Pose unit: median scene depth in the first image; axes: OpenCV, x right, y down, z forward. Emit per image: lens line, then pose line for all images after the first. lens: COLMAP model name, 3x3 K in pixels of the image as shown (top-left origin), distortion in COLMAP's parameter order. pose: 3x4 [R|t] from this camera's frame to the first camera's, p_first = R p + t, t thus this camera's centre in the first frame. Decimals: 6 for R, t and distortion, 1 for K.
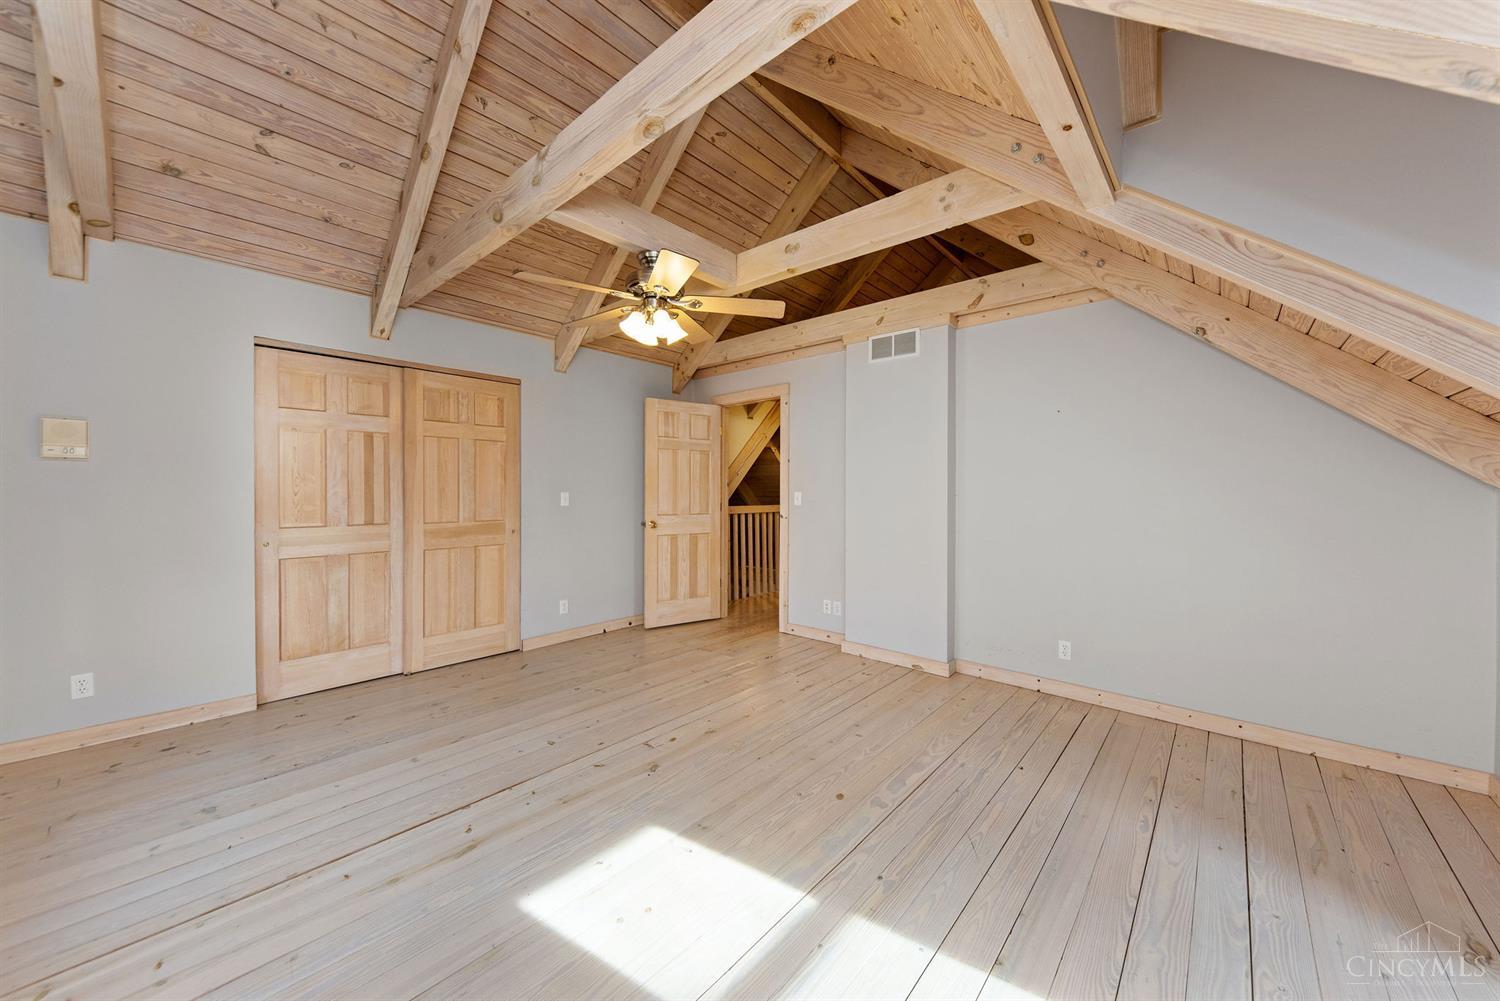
lens RADIAL K [[525.2, 0, 750.1], [0, 525.2, 495.0], [0, 0, 1]] dist [0.006705, -0.000716]
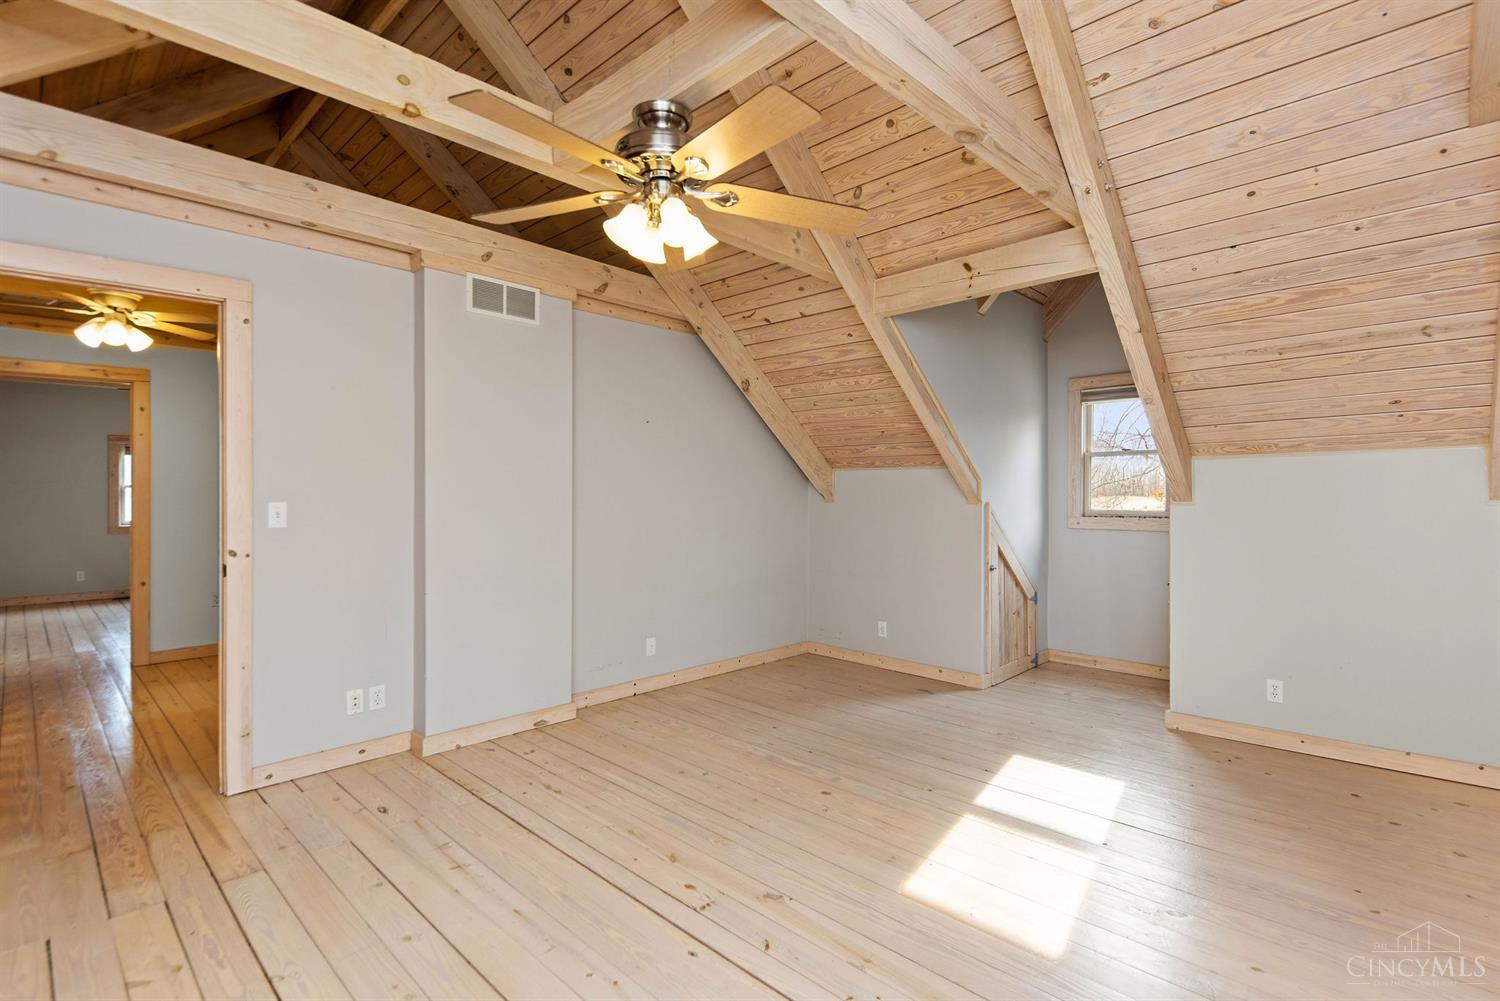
lens RADIAL K [[719.6, 0, 748.8], [0, 719.6, 496.8], [0, 0, 1]] dist [0.014236, -0.000295]
pose [[0.050296, -0.004853, 0.998723, -0.788563], [0.008231, 0.999956, 0.004444, -0.012276], [-0.998700, 0.007997, 0.050333, 0.677698]]
